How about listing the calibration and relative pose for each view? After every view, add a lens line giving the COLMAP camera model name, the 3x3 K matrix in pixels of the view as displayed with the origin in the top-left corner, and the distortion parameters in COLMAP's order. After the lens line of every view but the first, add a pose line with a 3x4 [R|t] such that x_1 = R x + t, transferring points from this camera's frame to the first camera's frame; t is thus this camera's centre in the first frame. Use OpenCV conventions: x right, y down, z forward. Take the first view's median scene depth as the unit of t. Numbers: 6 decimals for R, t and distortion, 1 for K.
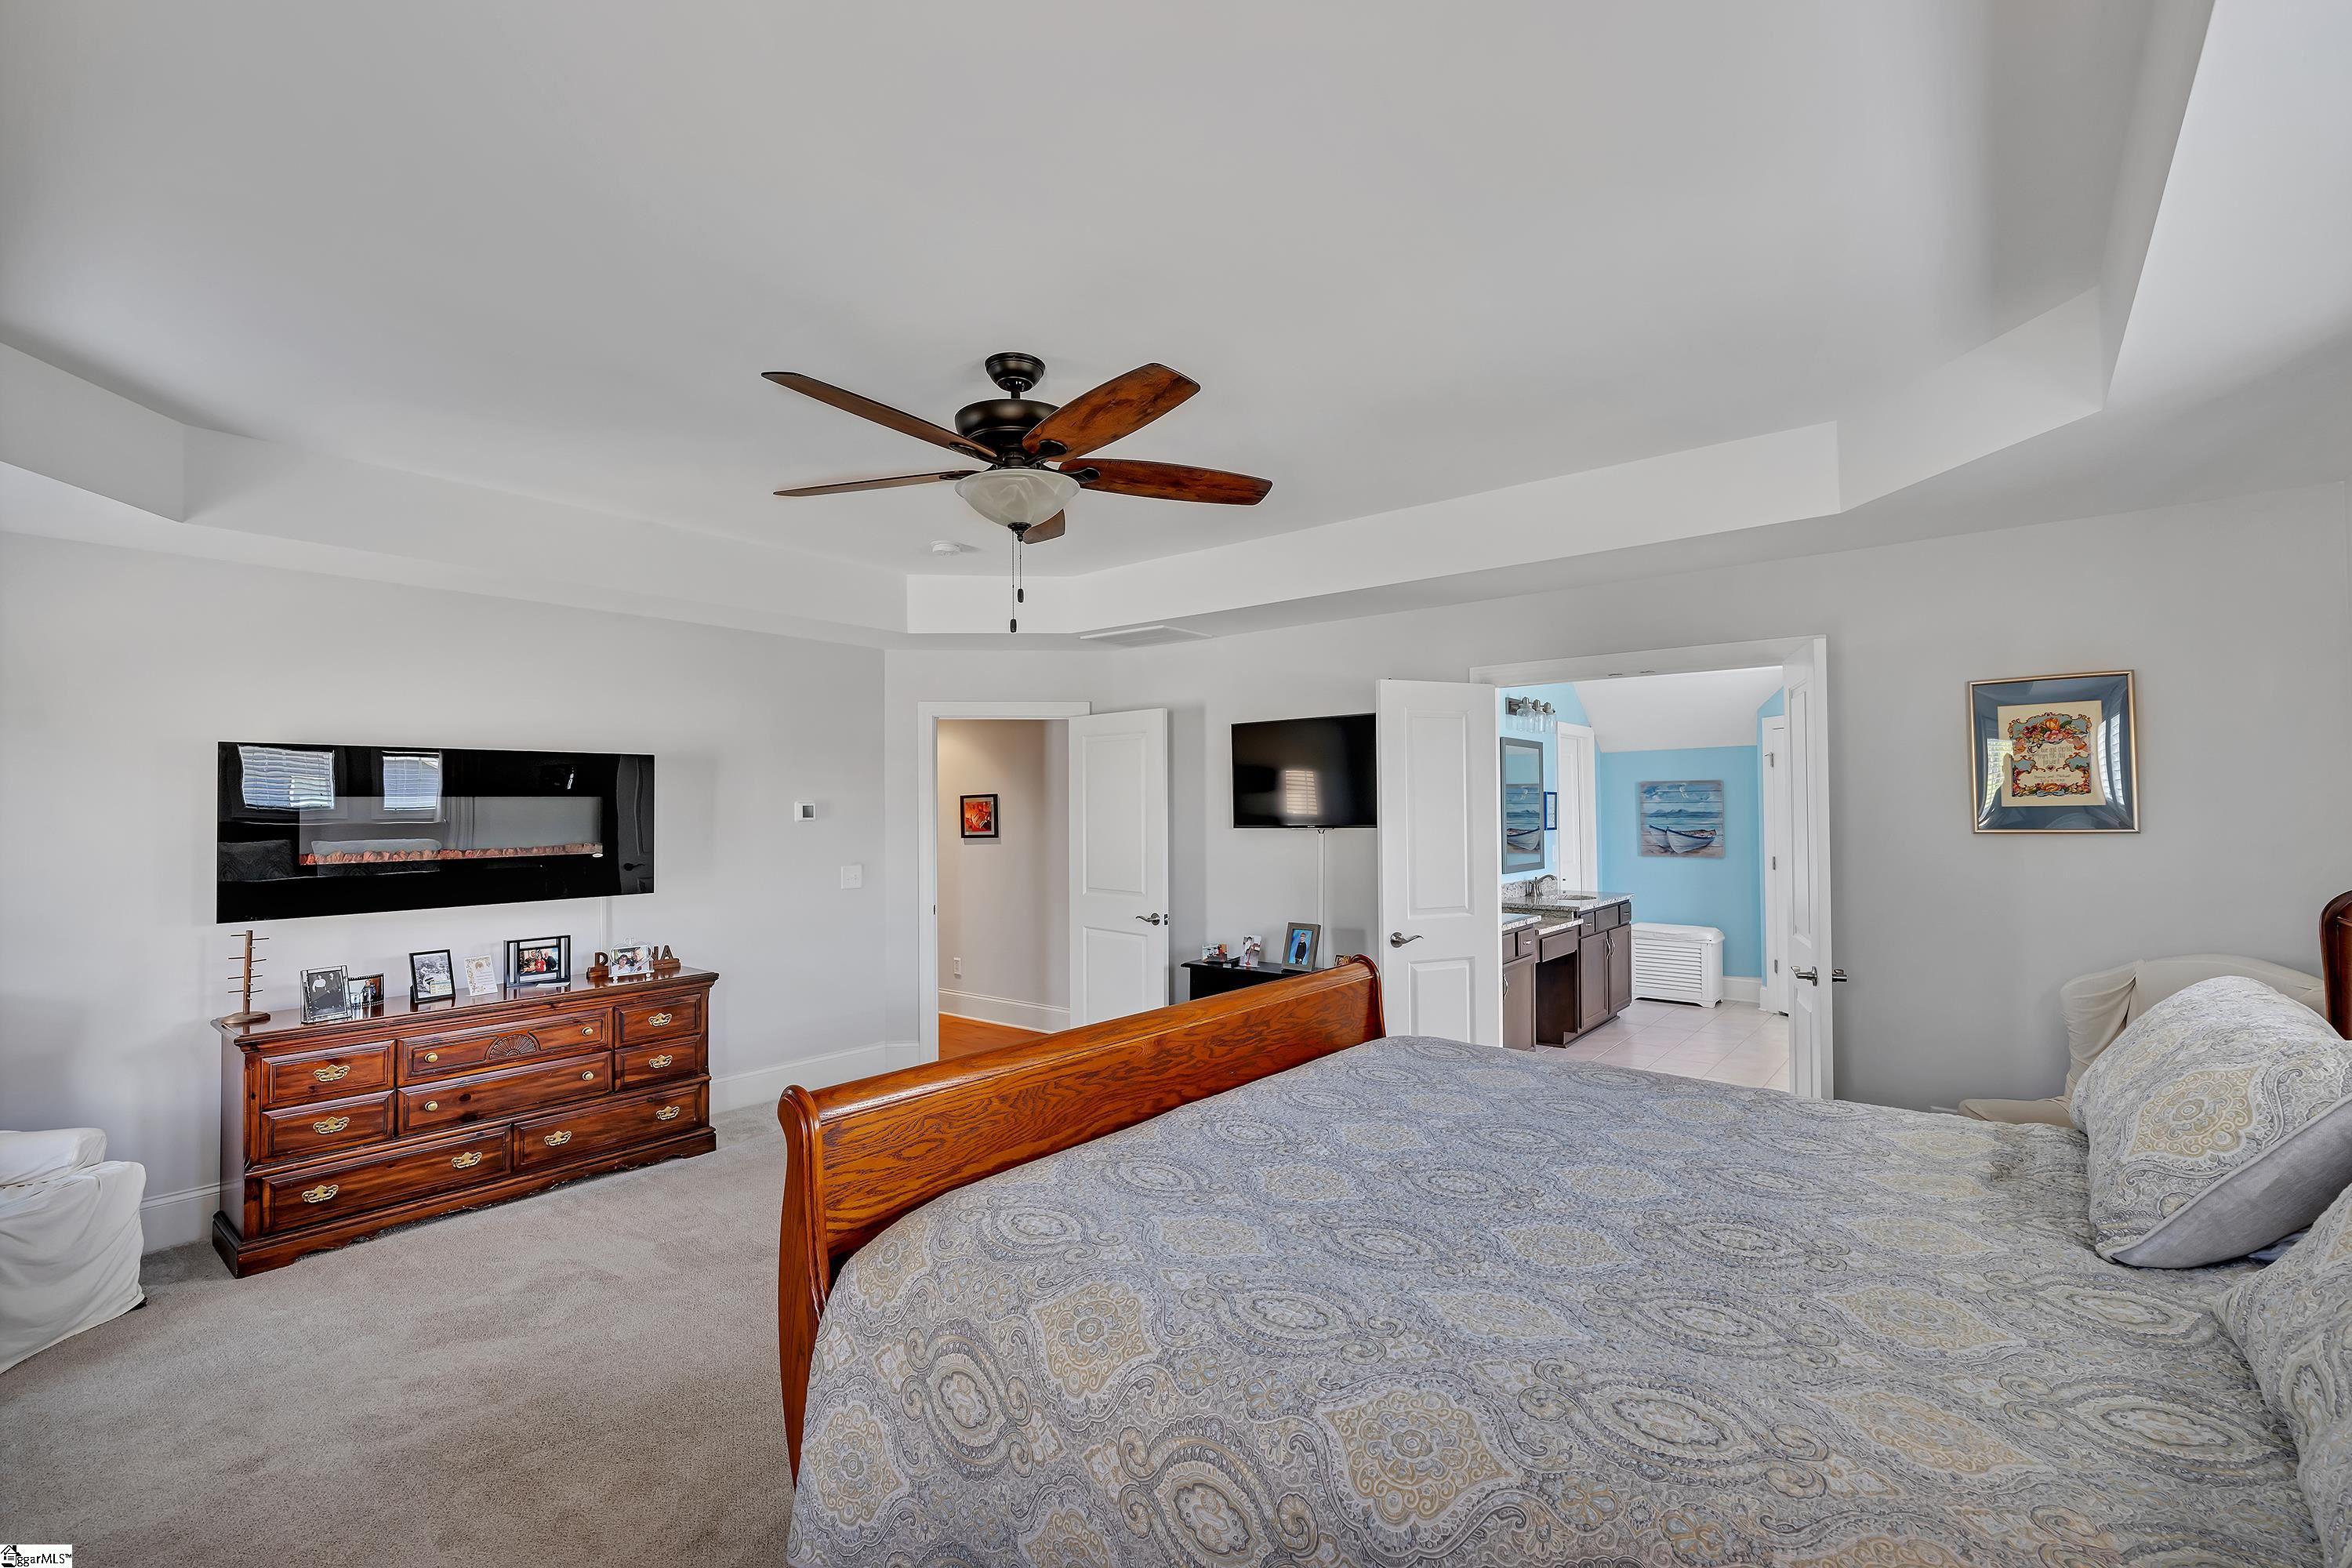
lens RADIAL K [[1037.5, 0, 1173.3], [0, 1037.5, 783.1], [0, 0, 1]] dist [-0.008285, 0.000827]
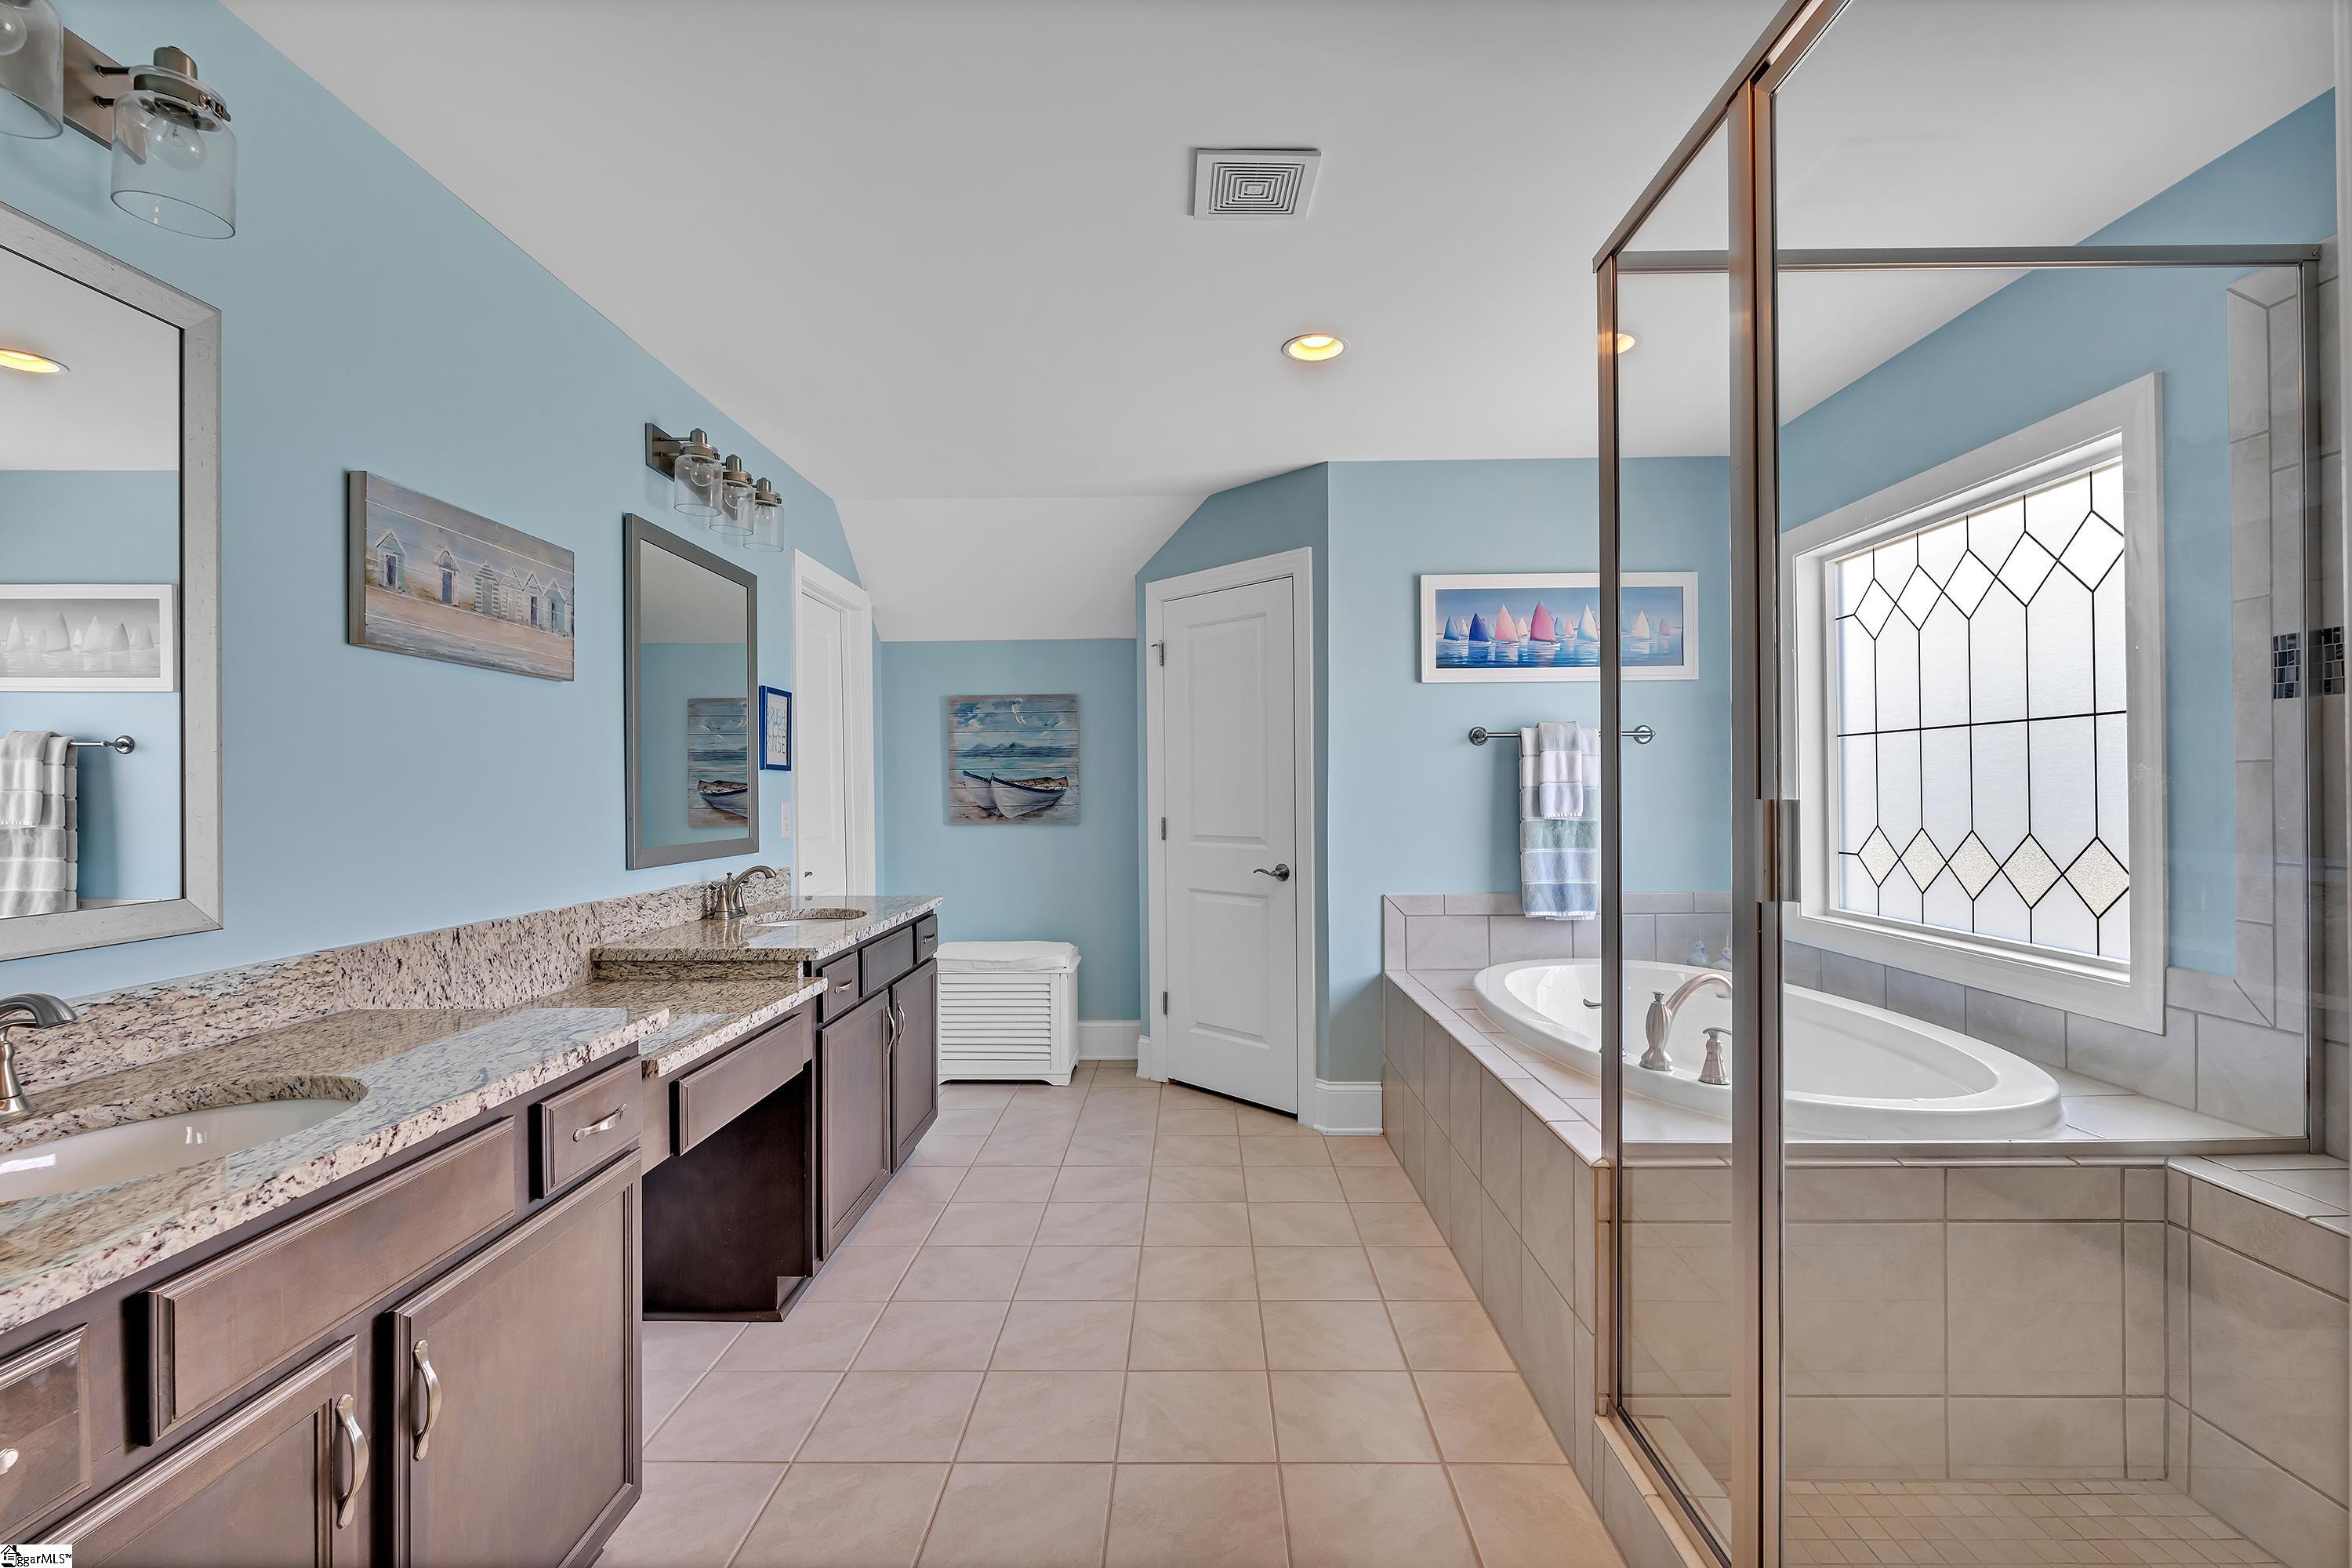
lens RADIAL K [[1037.5, 0, 1176.9], [0, 1037.5, 785.1], [0, 0, 1]] dist [-0.008285, 0.000827]
pose [[0.791124, 0.000395, 0.611656, 0.219487], [-0.009934, 0.999876, 0.012203, 0.044128], [-0.611575, -0.015730, 0.791030, 0.515111]]
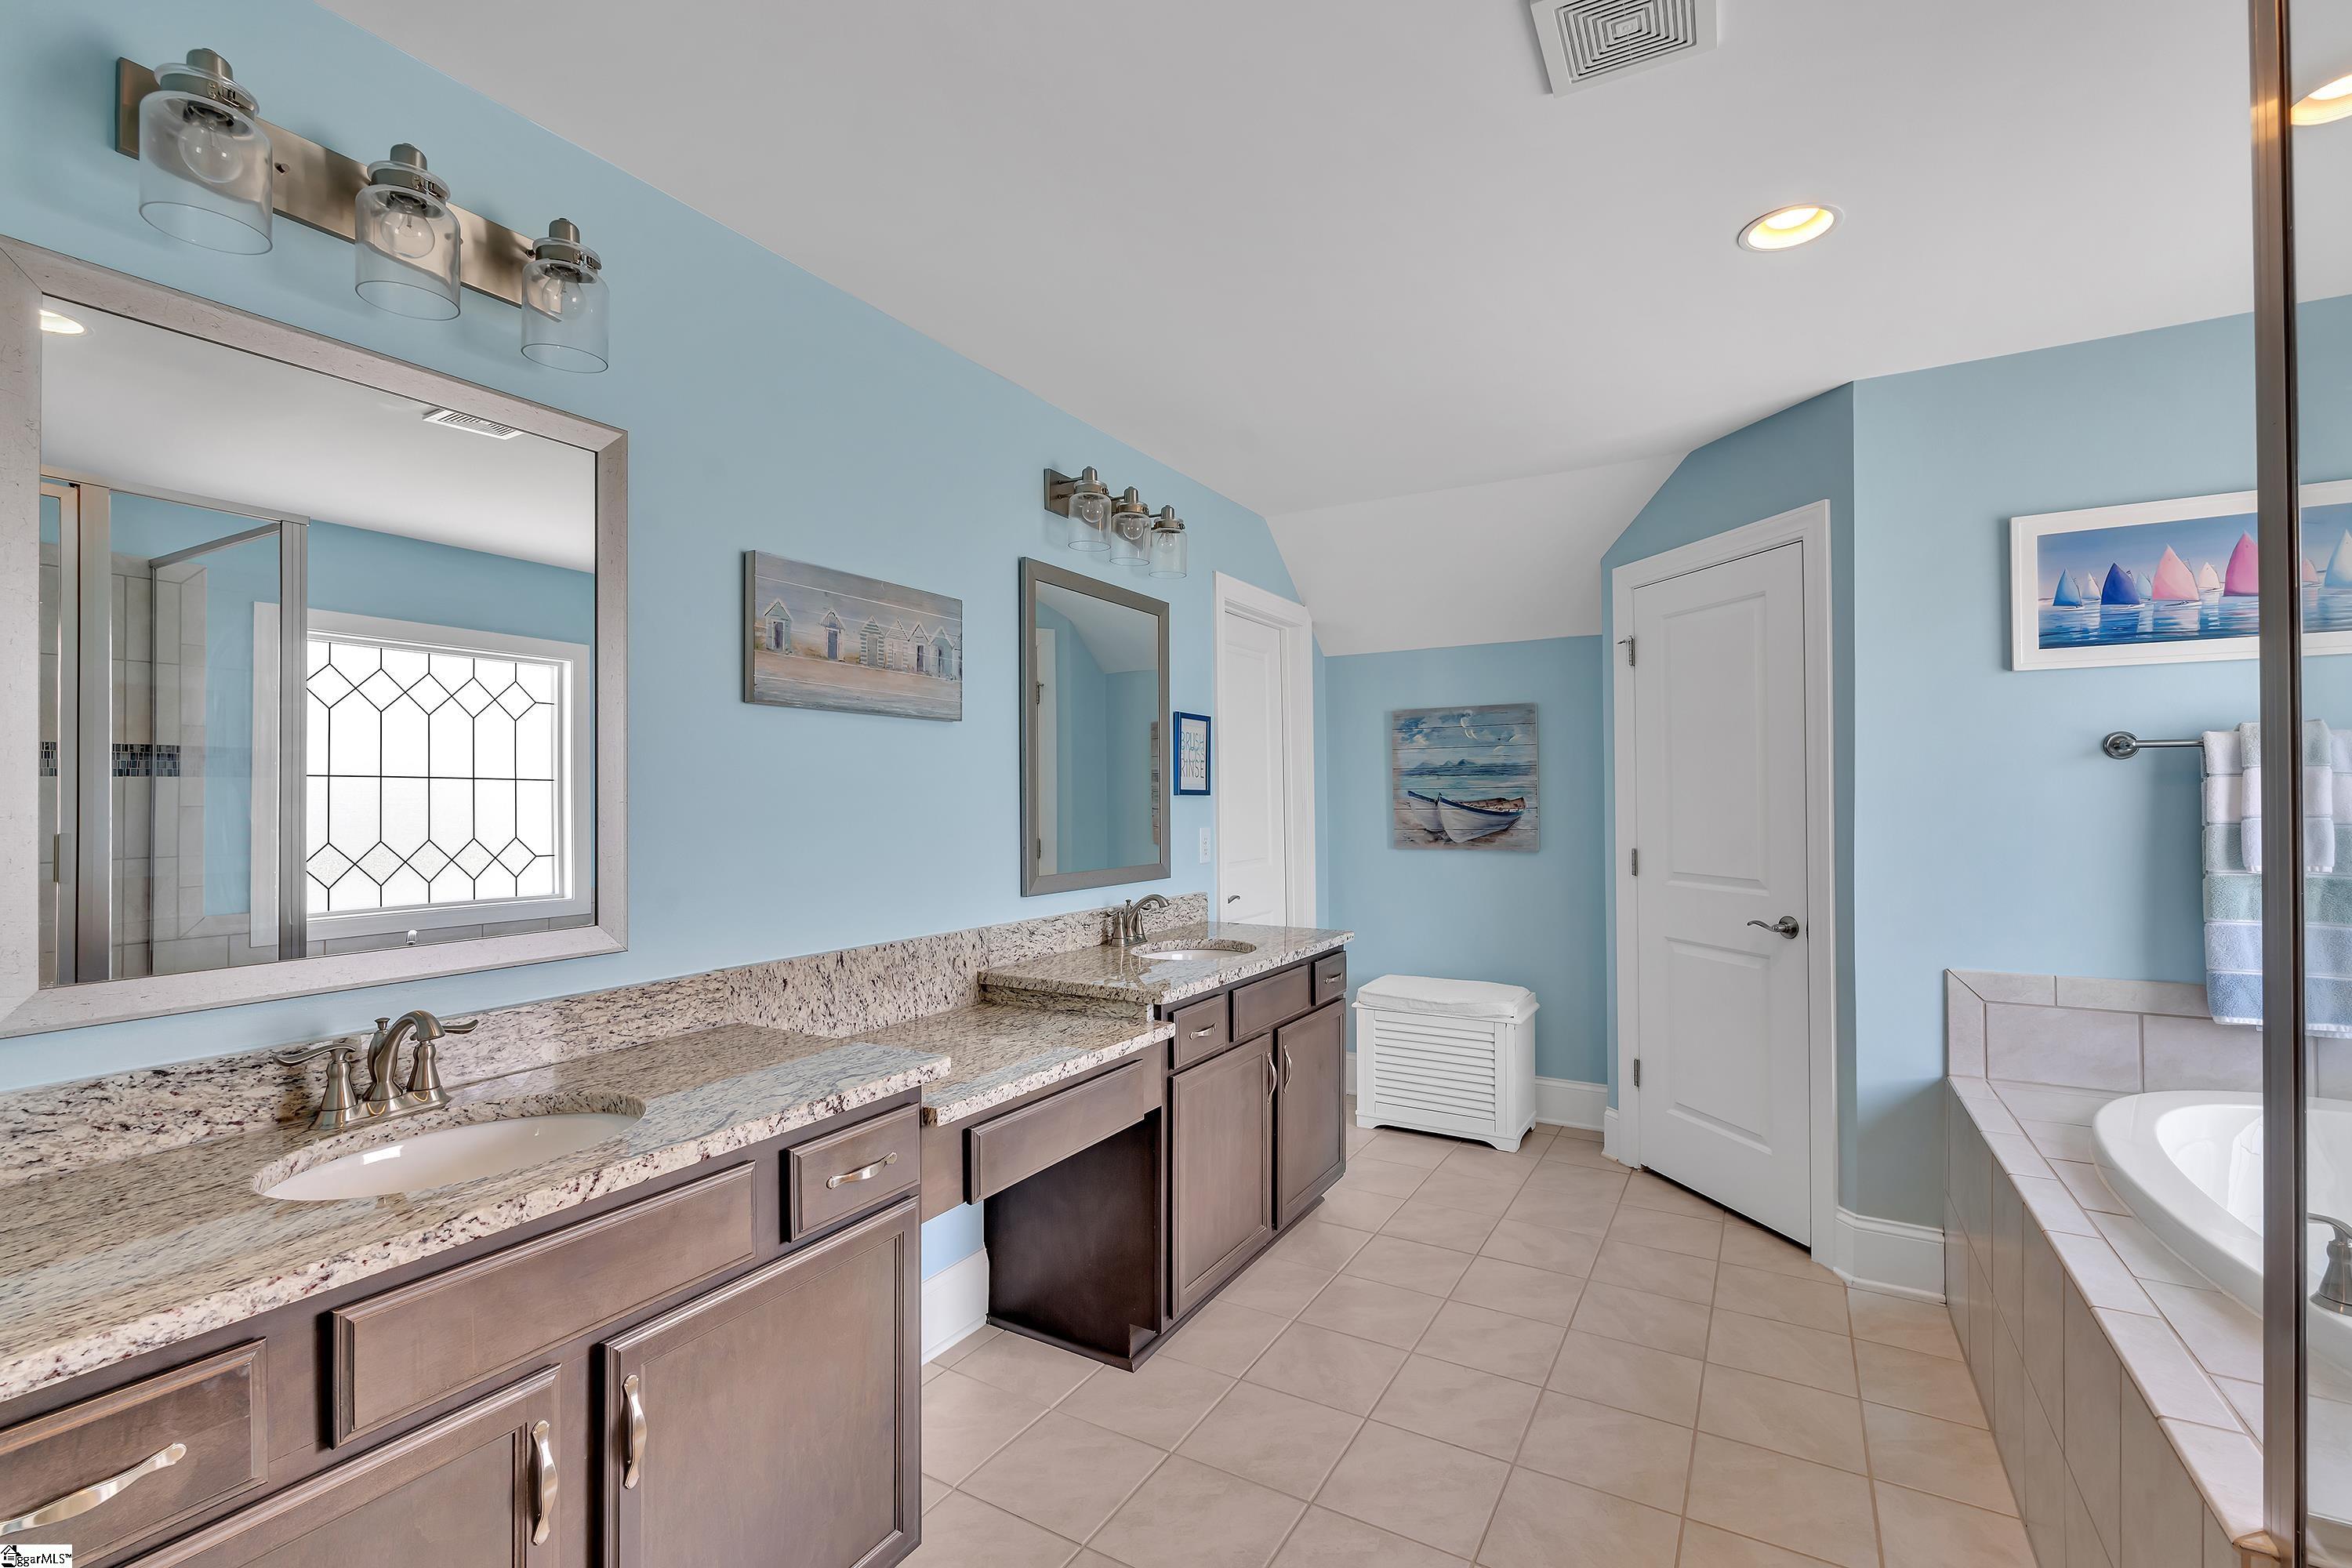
lens RADIAL K [[1037.5, 0, 1163.4], [0, 1037.5, 786.3], [0, 0, 1]] dist [-0.008285, 0.000827]
pose [[0.990406, 0.000214, 0.138186, 0.285087], [-0.001928, 0.999923, 0.012270, 0.035115], [-0.138173, -0.012419, 0.990330, 0.533138]]
